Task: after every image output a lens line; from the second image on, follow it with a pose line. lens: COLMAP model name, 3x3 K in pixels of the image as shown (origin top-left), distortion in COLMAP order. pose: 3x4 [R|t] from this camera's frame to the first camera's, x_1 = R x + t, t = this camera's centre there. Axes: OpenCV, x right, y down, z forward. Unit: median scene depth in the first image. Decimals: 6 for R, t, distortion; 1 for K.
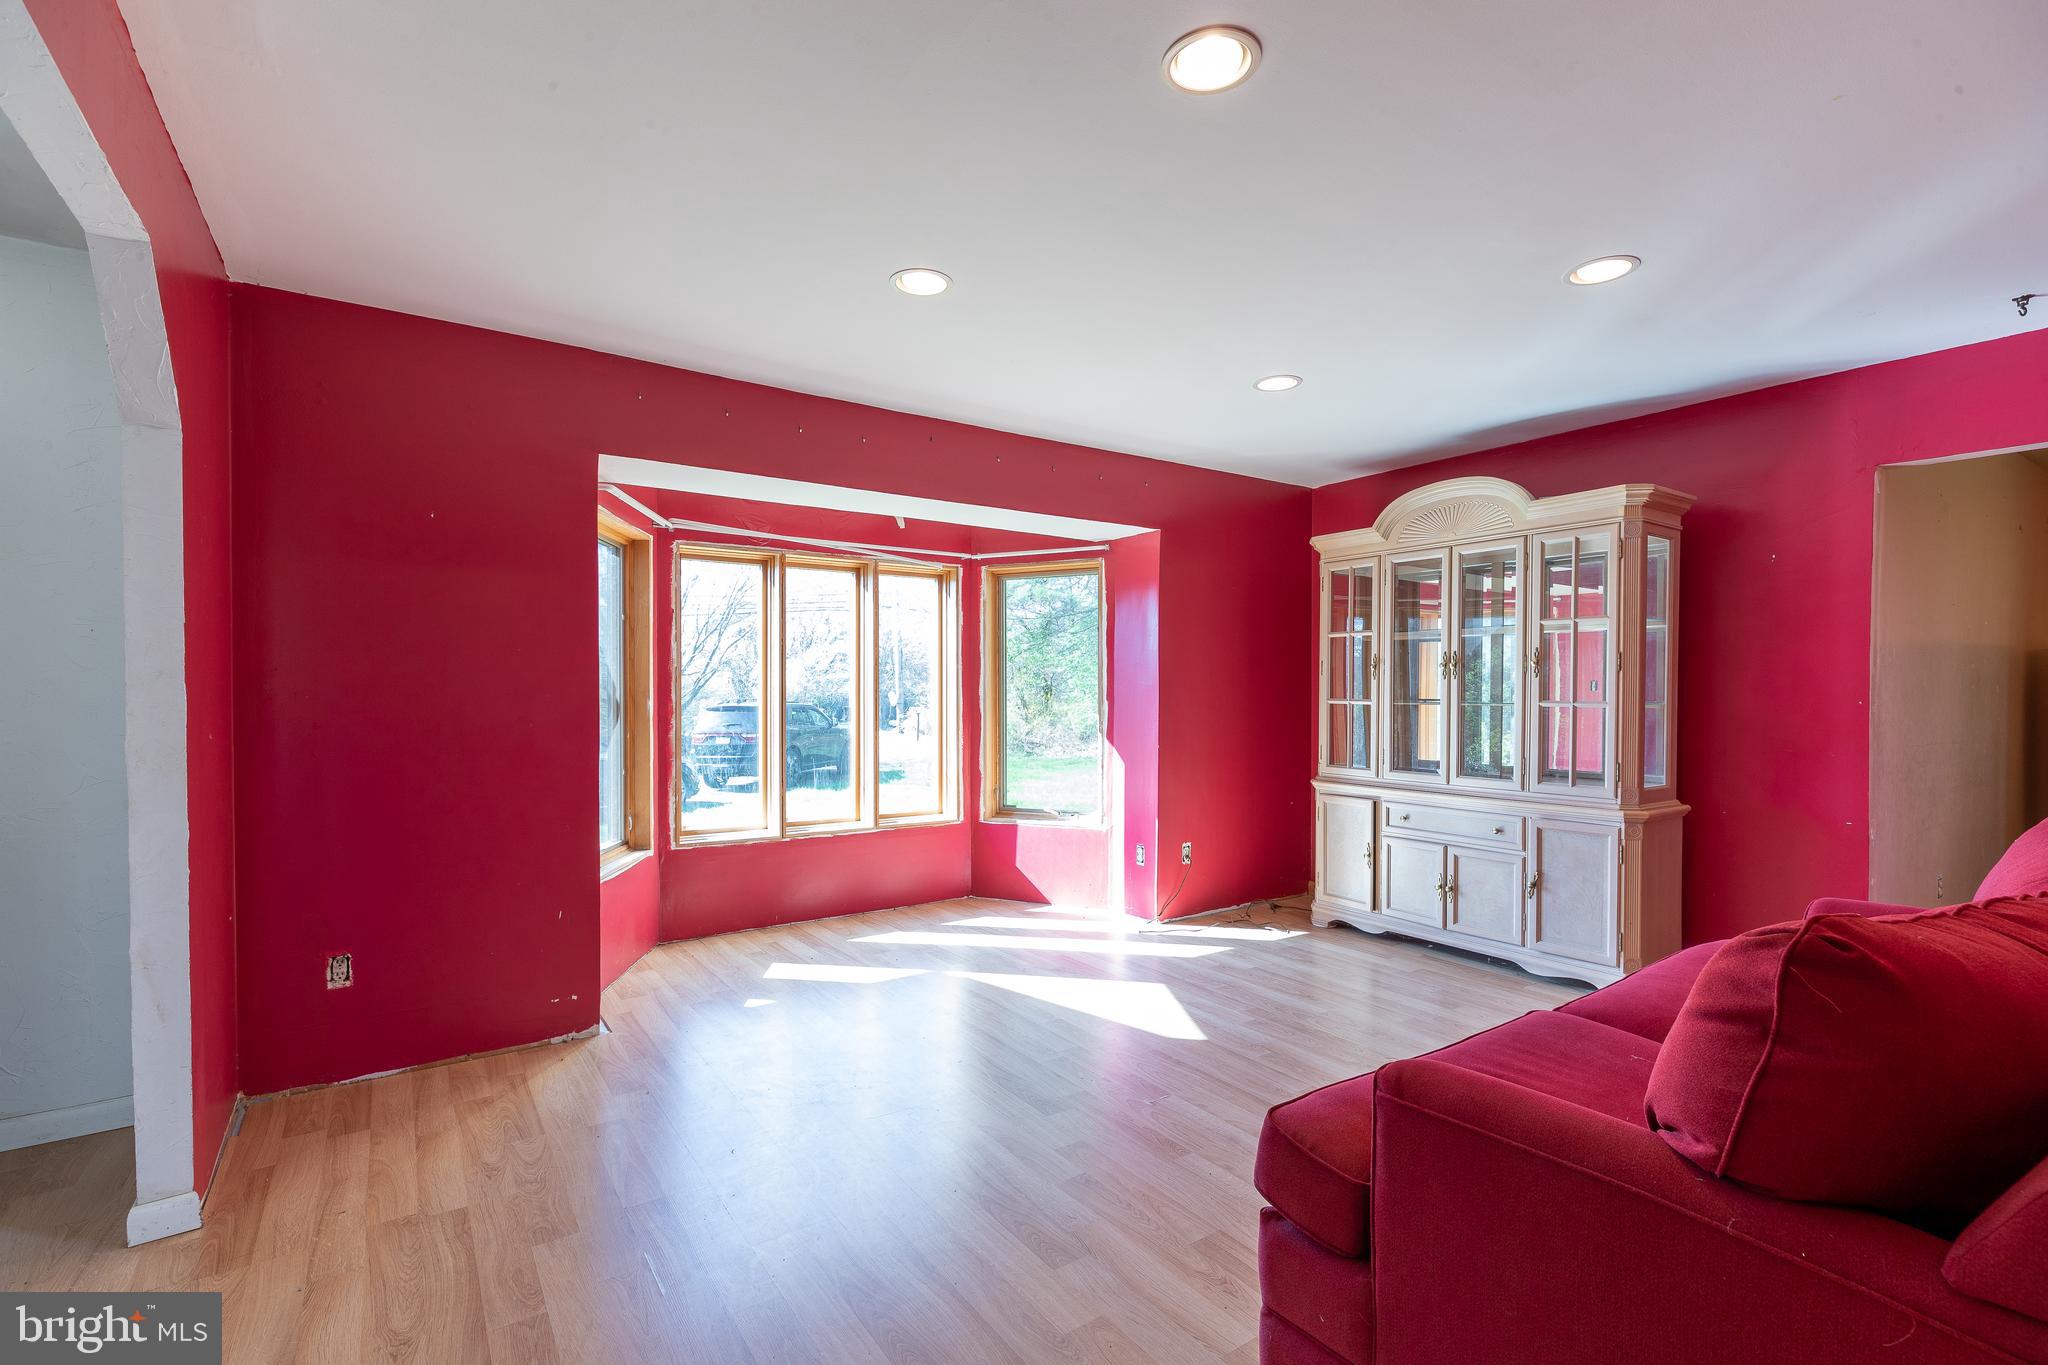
lens RADIAL K [[915.0, 0, 1016.4], [0, 915.0, 694.2], [0, 0, 1]] dist [0.005800, -0.002191]
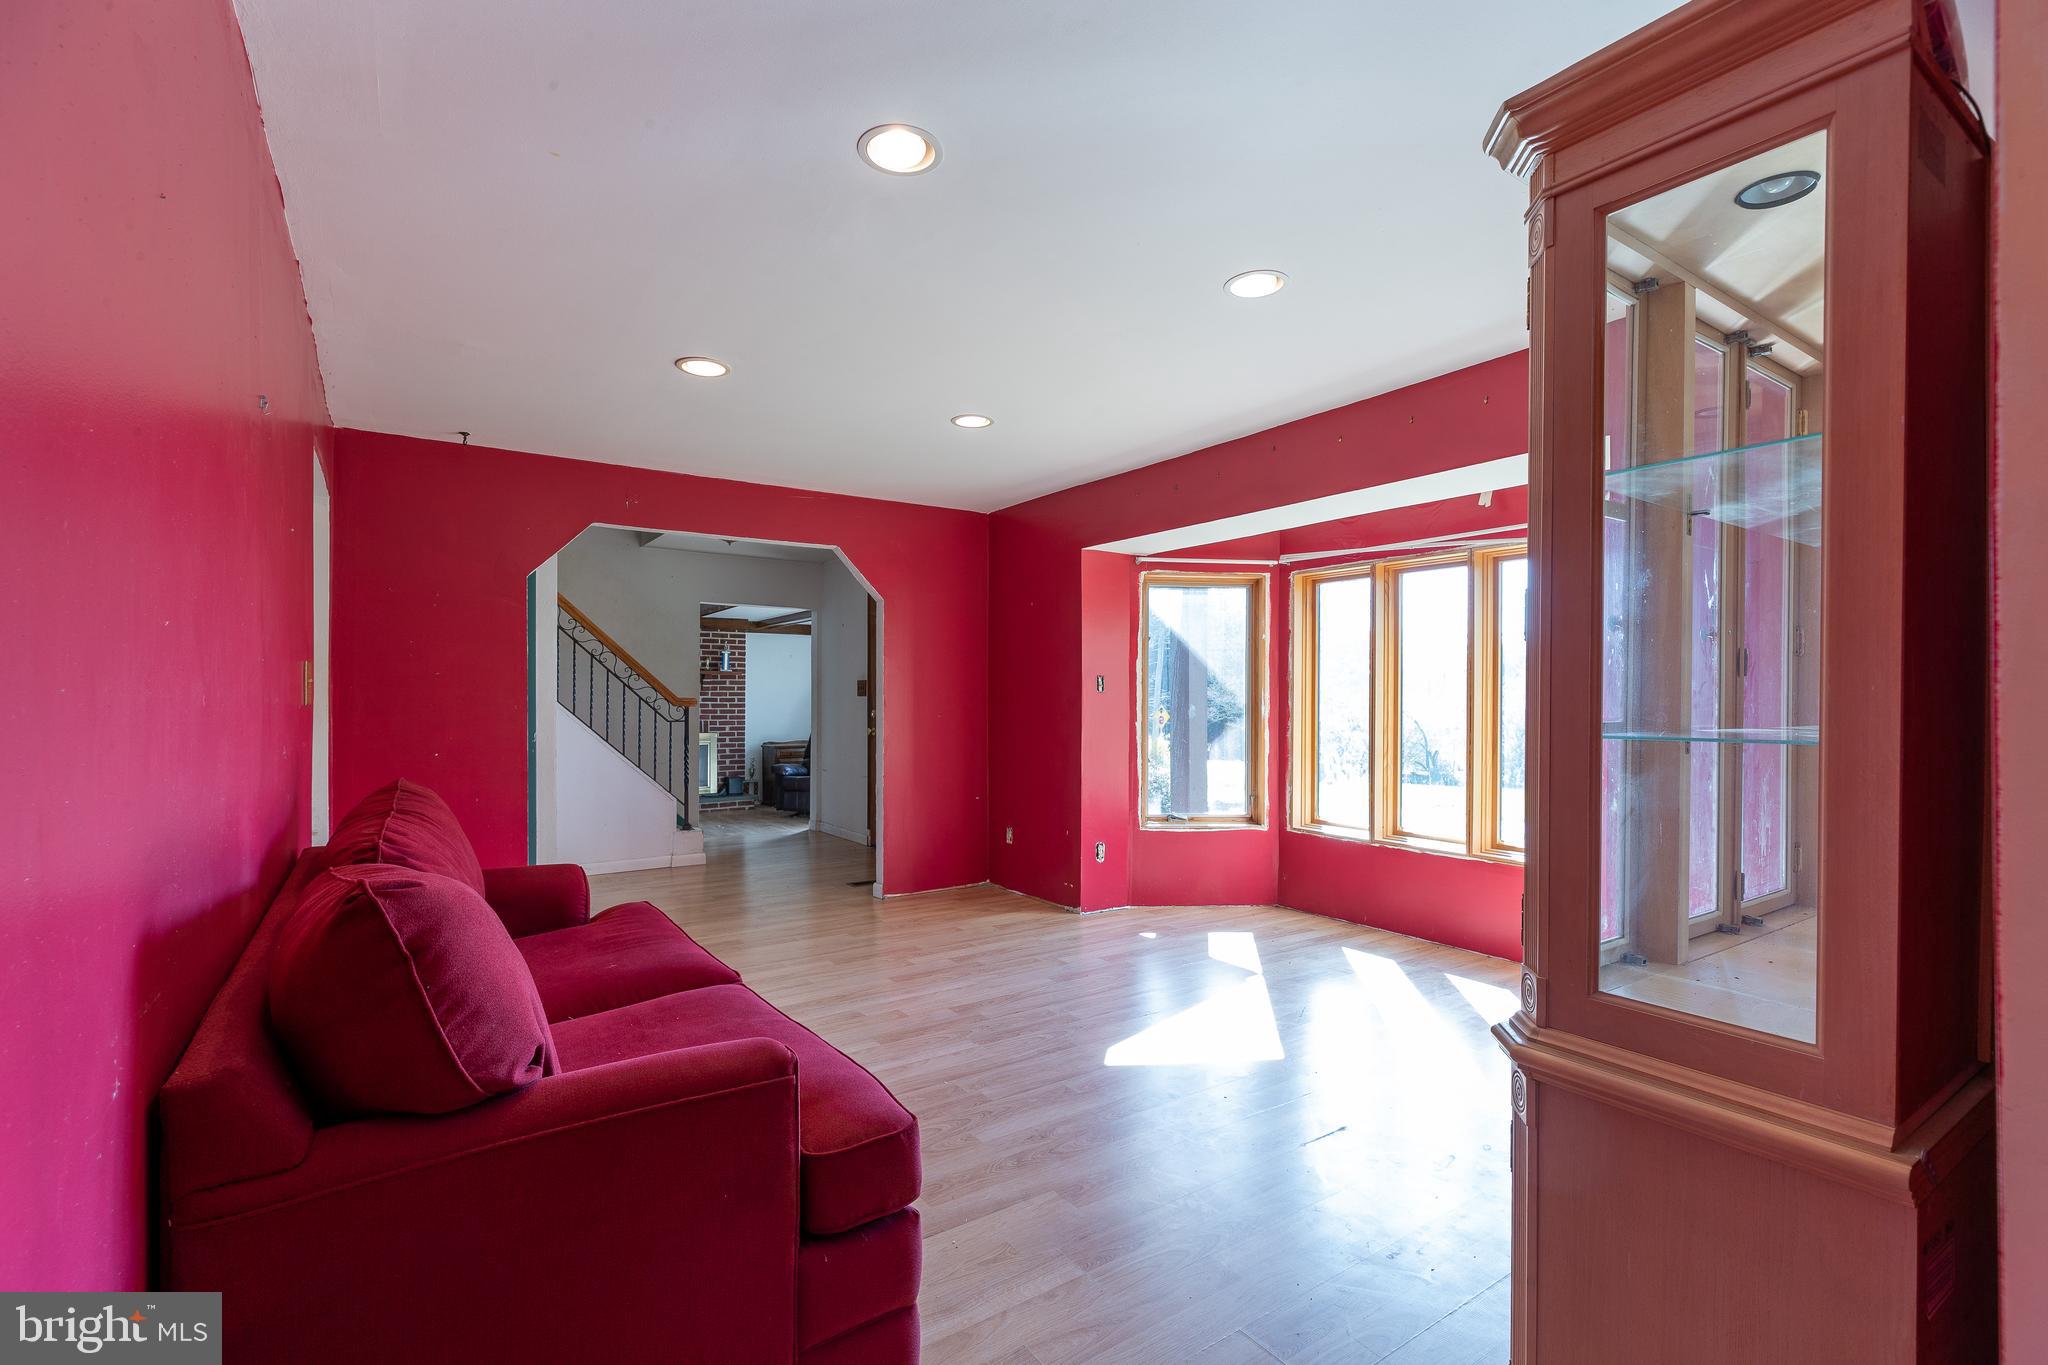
lens RADIAL K [[915.0, 0, 1009.3], [0, 915.0, 685.4], [0, 0, 1]] dist [0.005800, -0.002191]
pose [[-0.002071, -0.012436, -0.999921, 0.806642], [-0.005235, 0.999909, -0.012425, -0.002623], [0.999984, 0.005209, -0.002136, 0.626593]]
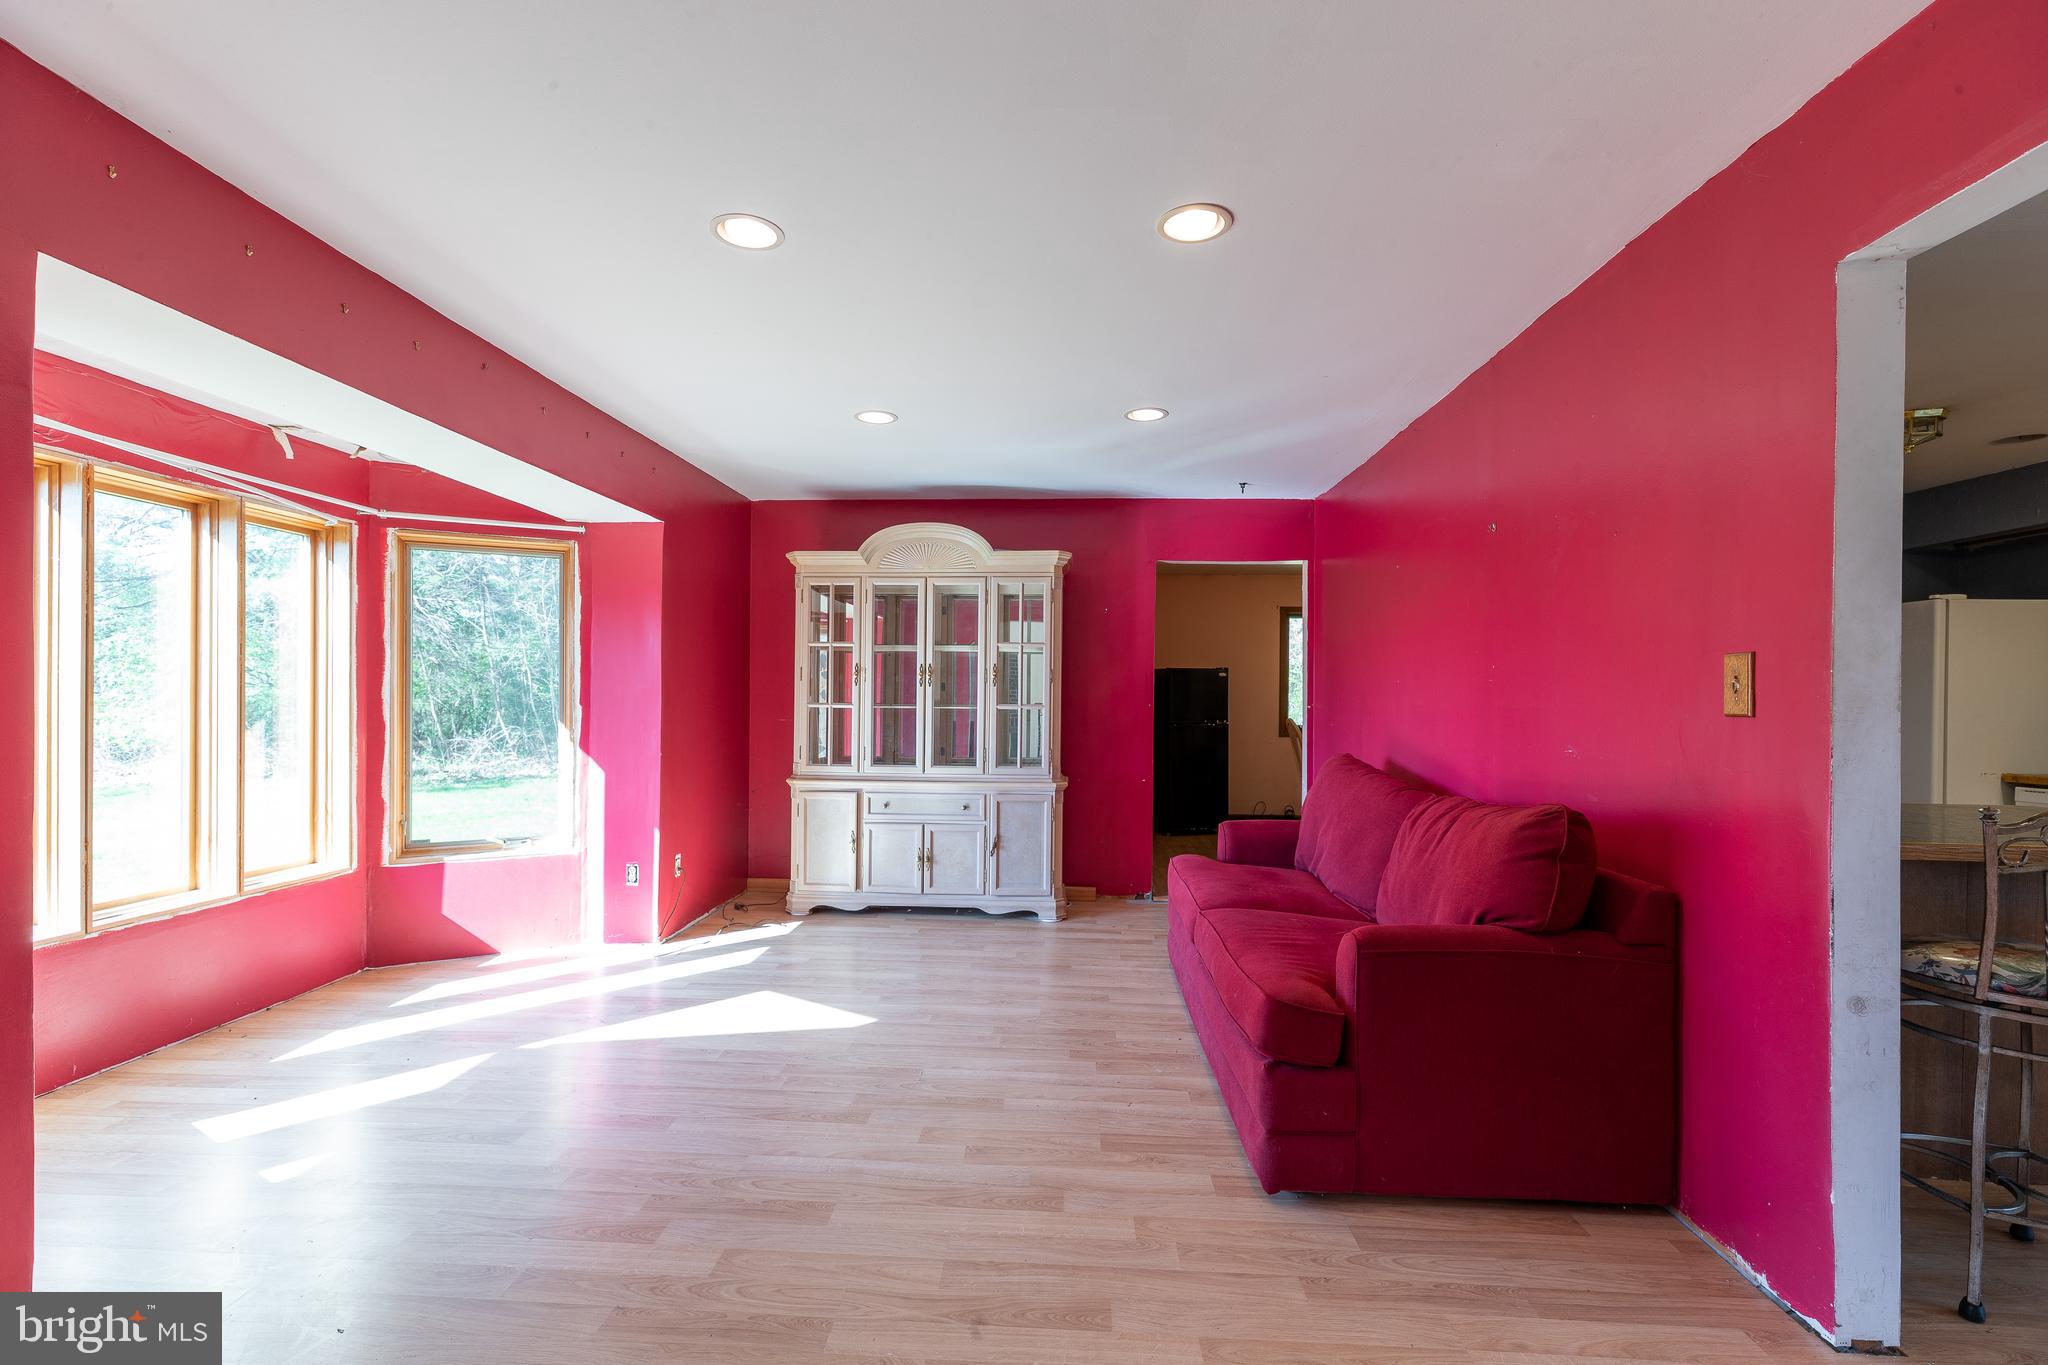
lens RADIAL K [[915.0, 0, 1007.8], [0, 915.0, 703.7], [0, 0, 1]] dist [0.005800, -0.002191]
pose [[0.615527, -0.002090, 0.788113, -0.375415], [-0.003923, 0.999976, 0.005715, -0.001160], [-0.788106, -0.006609, 0.615504, 0.154355]]
